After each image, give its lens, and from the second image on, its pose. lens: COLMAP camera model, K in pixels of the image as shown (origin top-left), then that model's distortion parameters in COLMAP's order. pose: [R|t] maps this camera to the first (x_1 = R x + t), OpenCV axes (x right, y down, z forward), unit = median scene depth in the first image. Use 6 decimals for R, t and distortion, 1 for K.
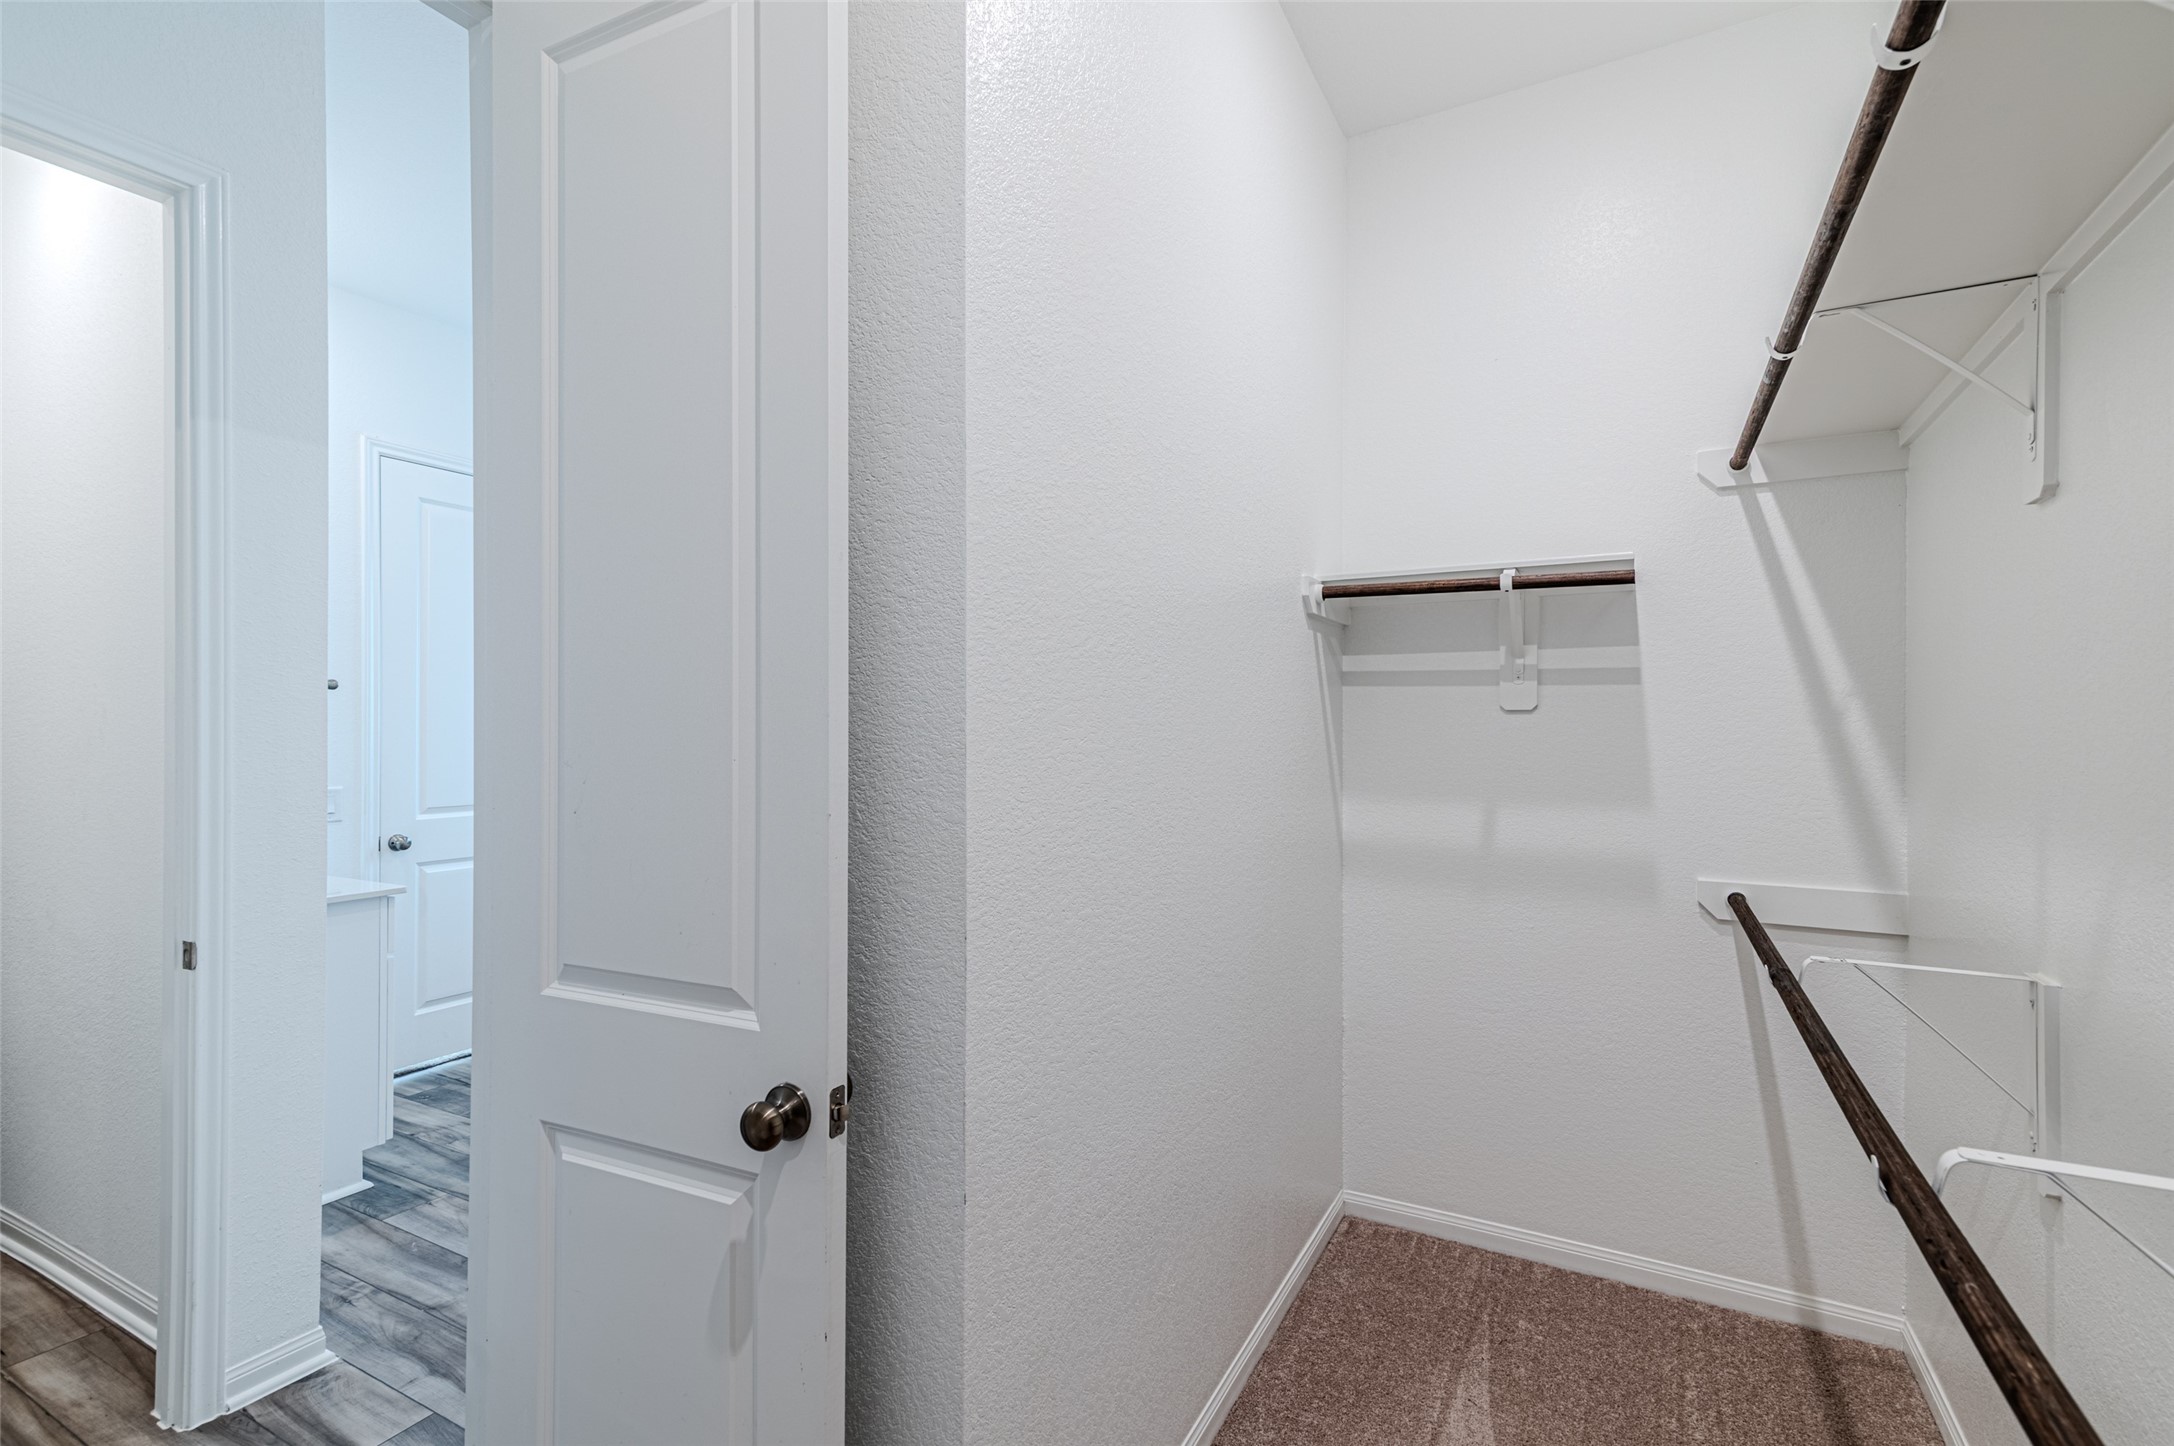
lens RADIAL K [[984.7, 0, 1092.1], [0, 984.7, 724.6], [0, 0, 1]] dist [0.017861, -0.001233]
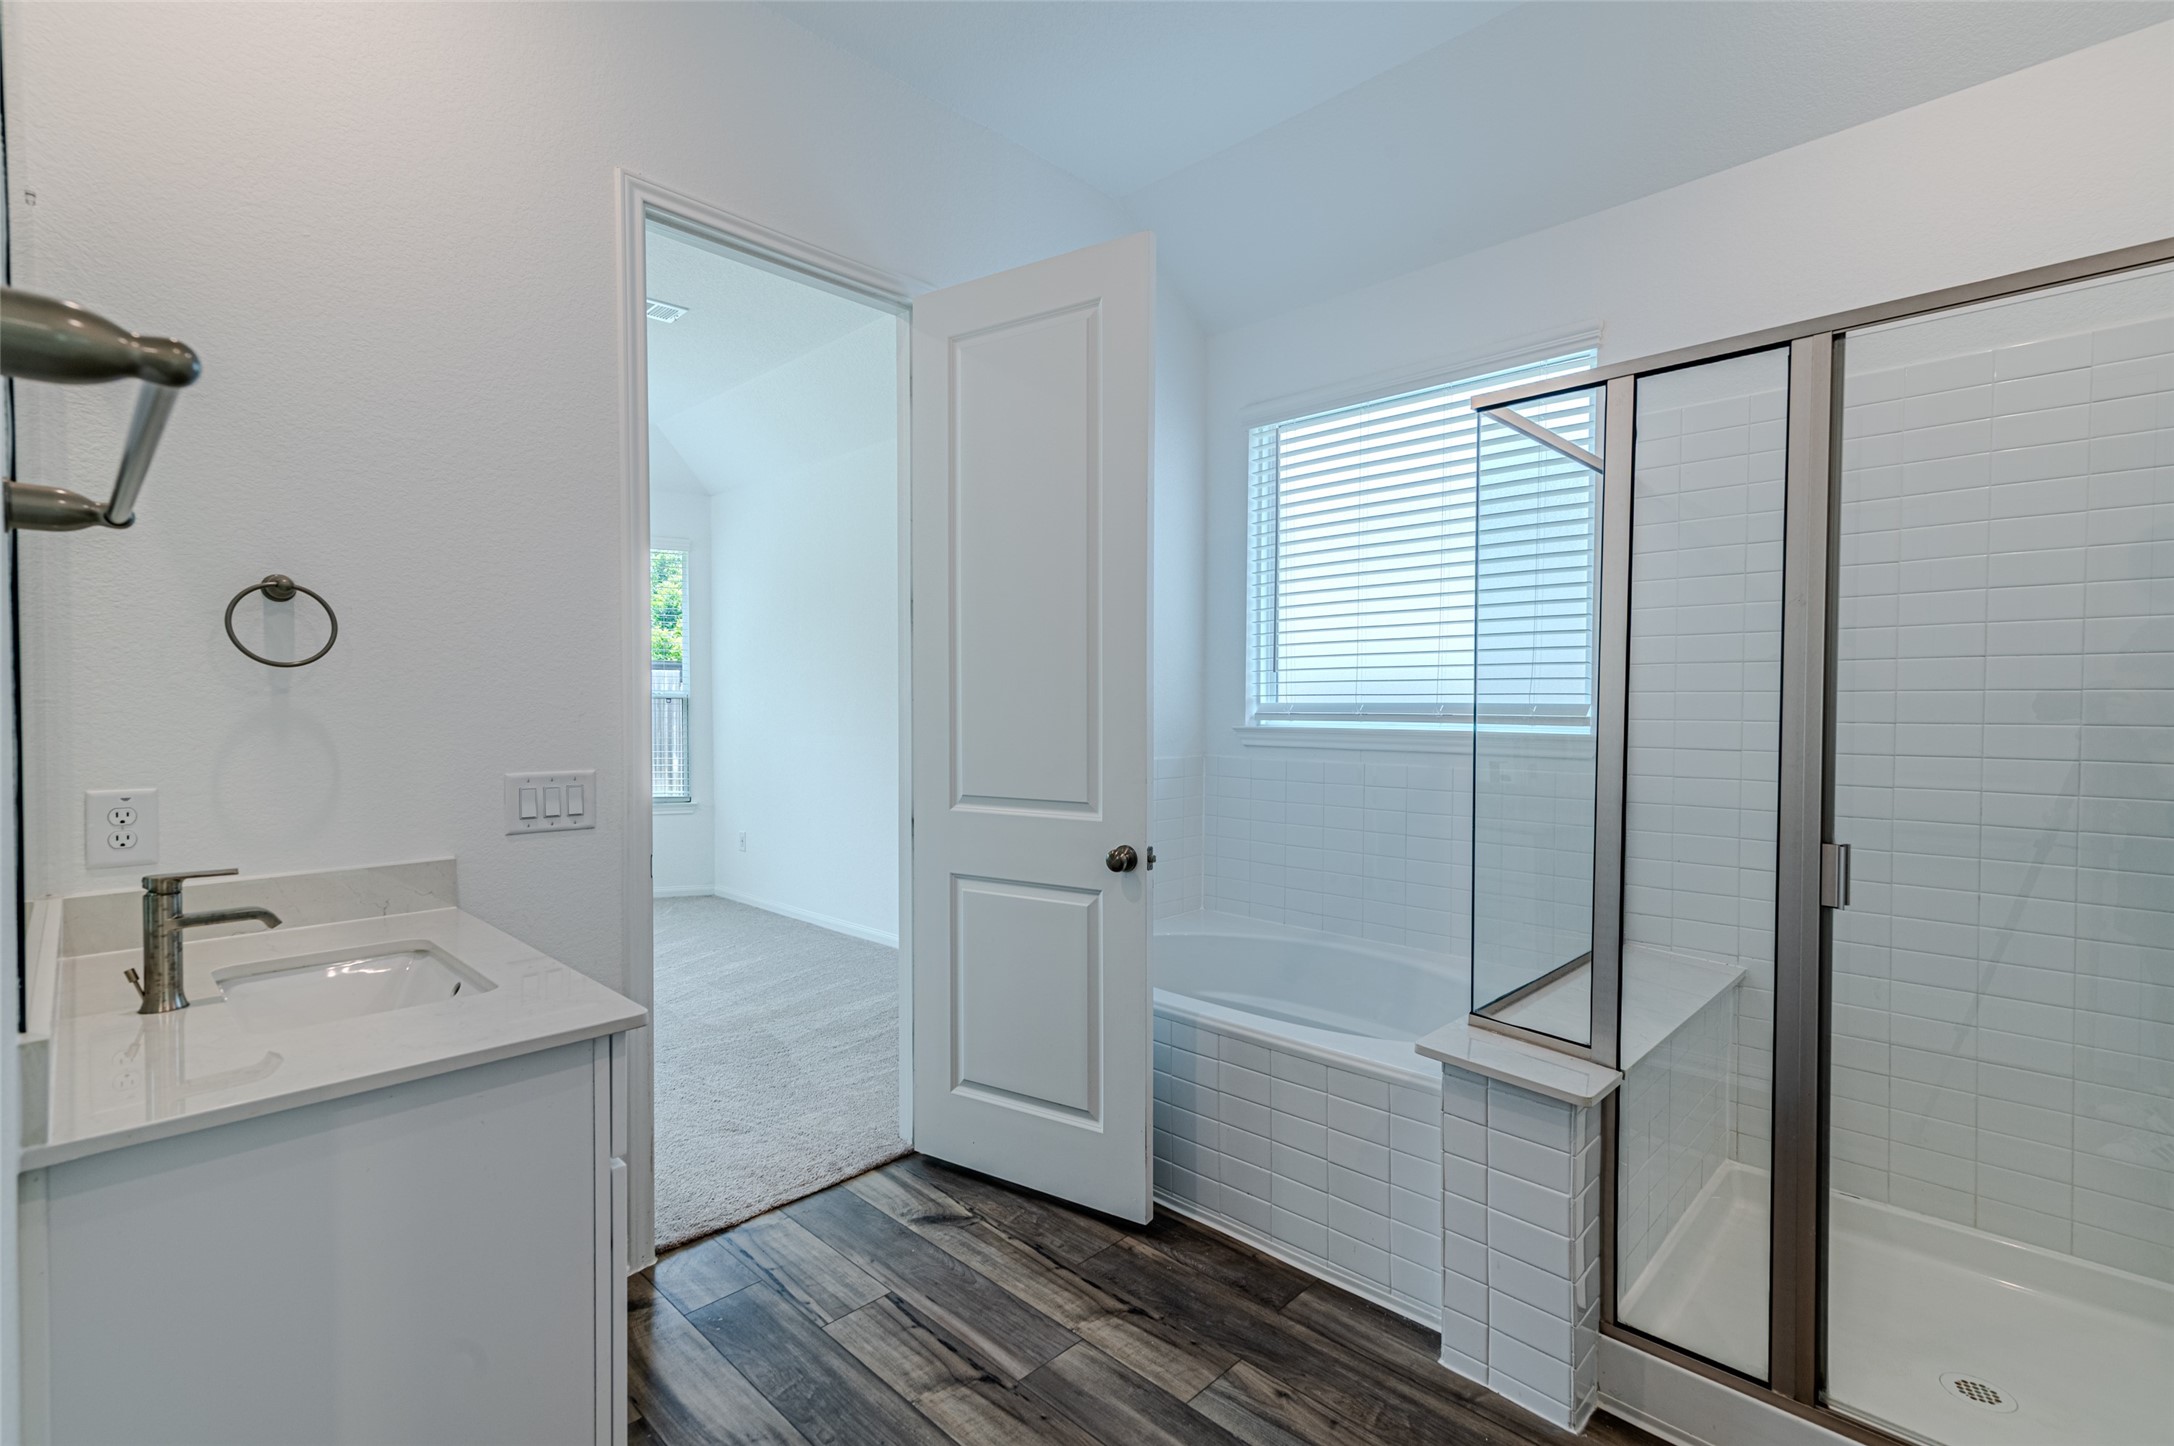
lens RADIAL K [[984.7, 0, 1092.1], [0, 984.7, 724.6], [0, 0, 1]] dist [0.017861, -0.001233]
pose [[0.962794, 0.007304, -0.270139, -0.307176], [-0.000409, 0.999673, 0.025573, 0.019983], [0.270237, -0.024512, 0.962482, 0.508909]]
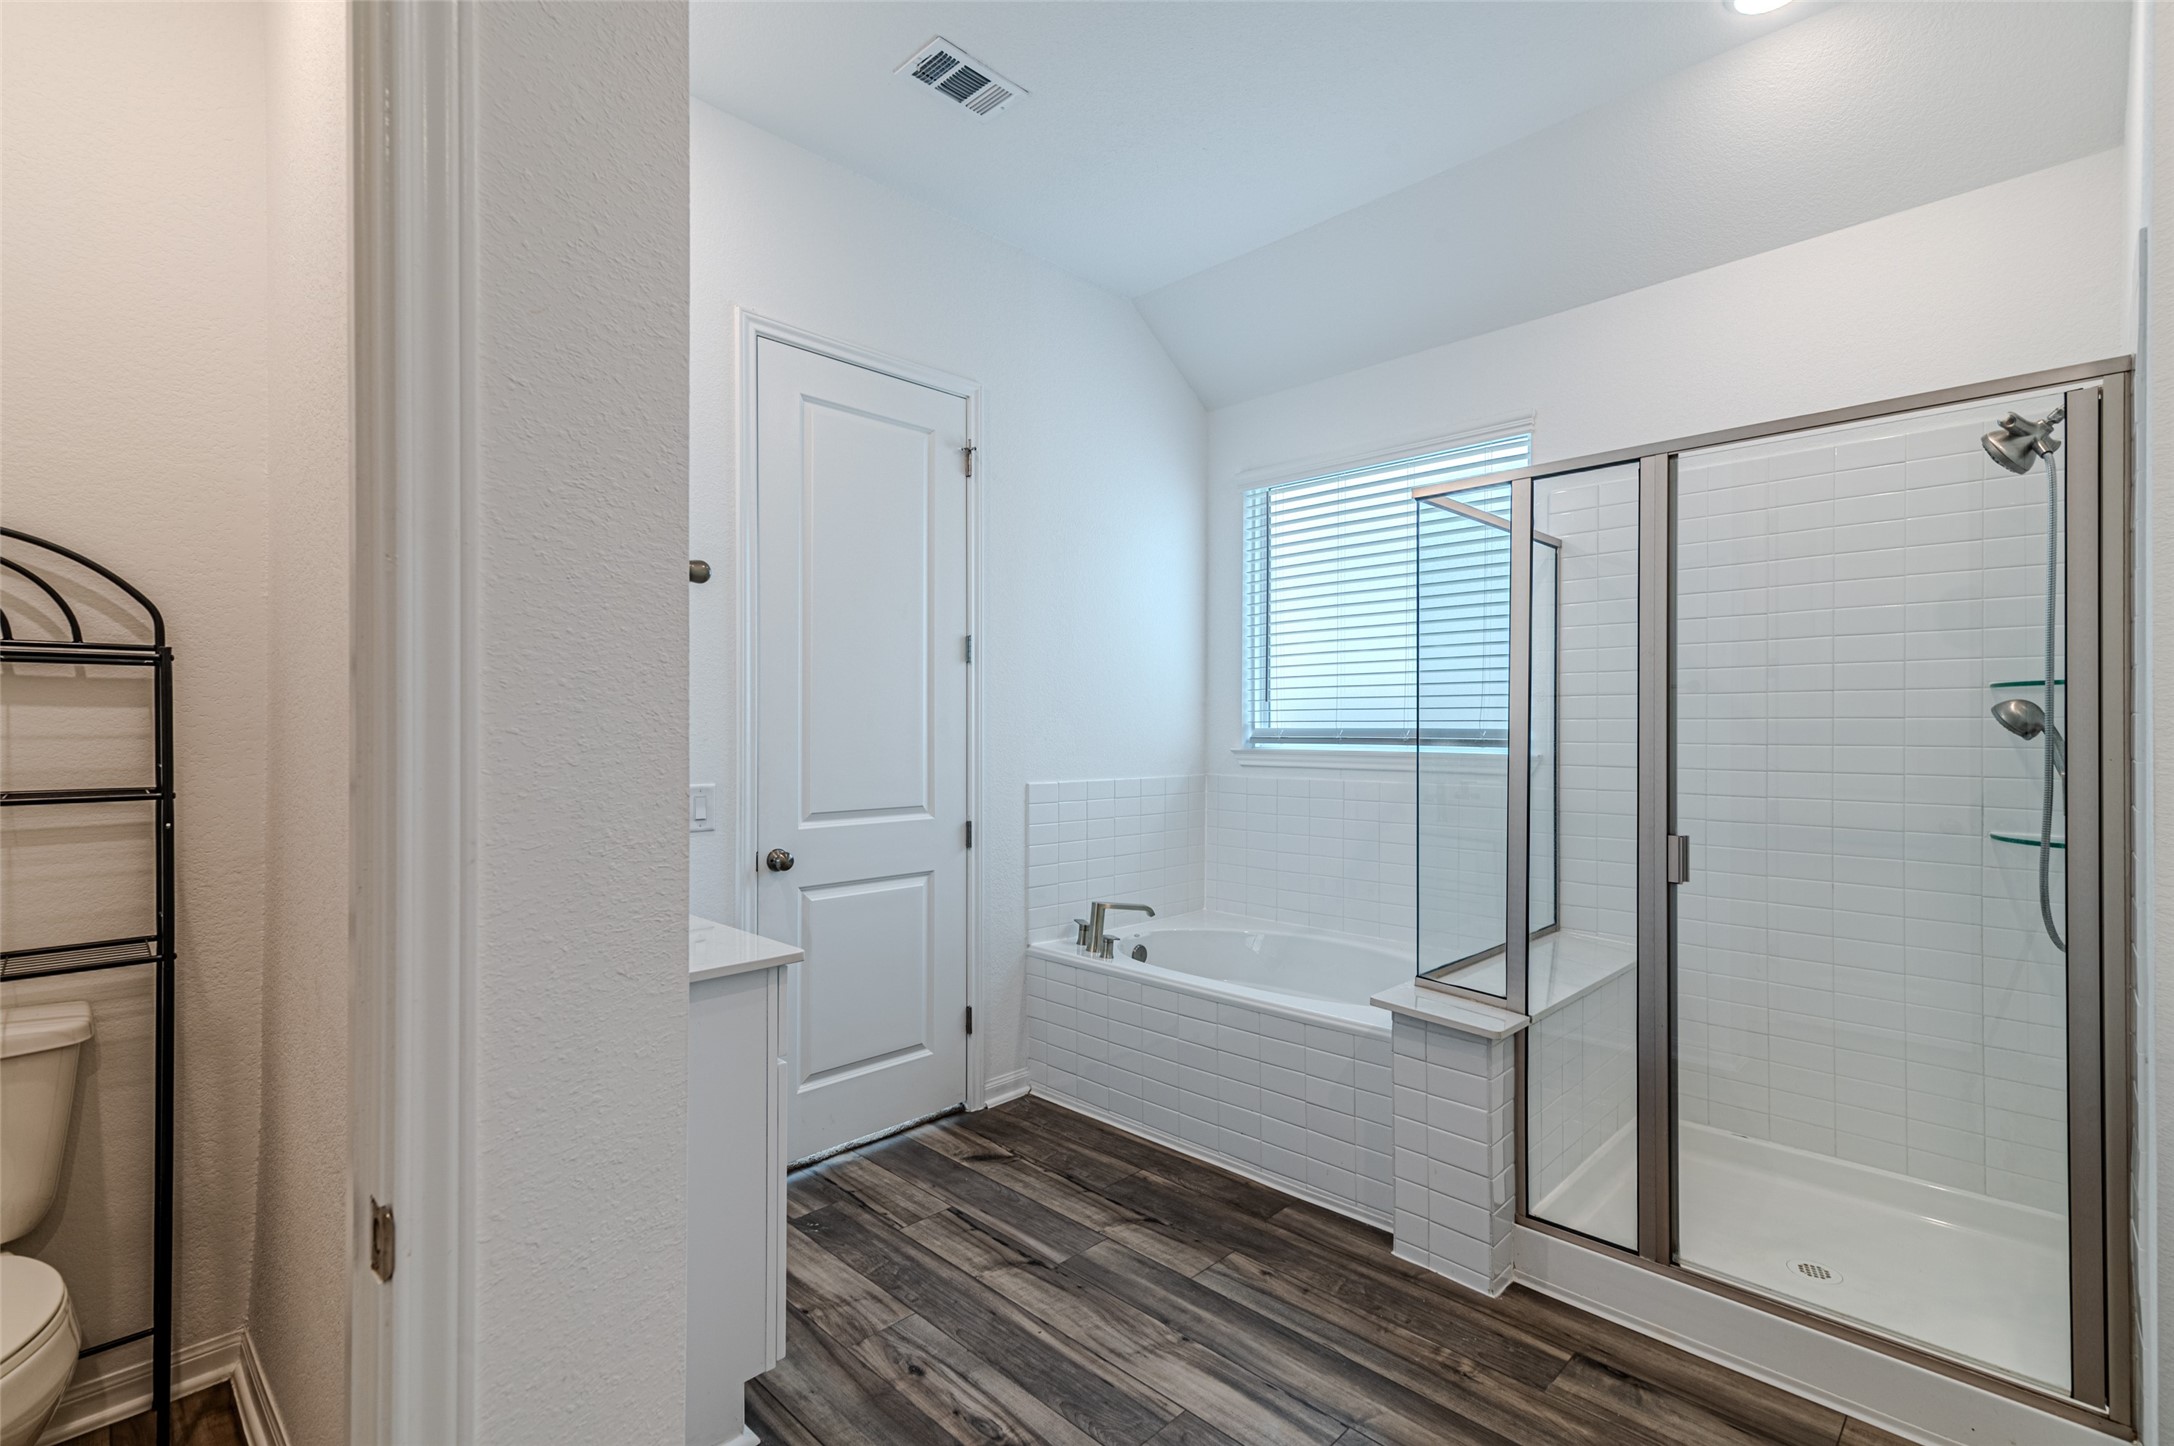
lens RADIAL K [[984.7, 0, 1092.1], [0, 984.7, 724.6], [0, 0, 1]] dist [0.017861, -0.001233]
pose [[0.961196, -0.000754, -0.275866, -0.279932], [0.001098, 0.999999, 0.001093, 0.017883], [0.275864, -0.001354, 0.961196, 0.369489]]
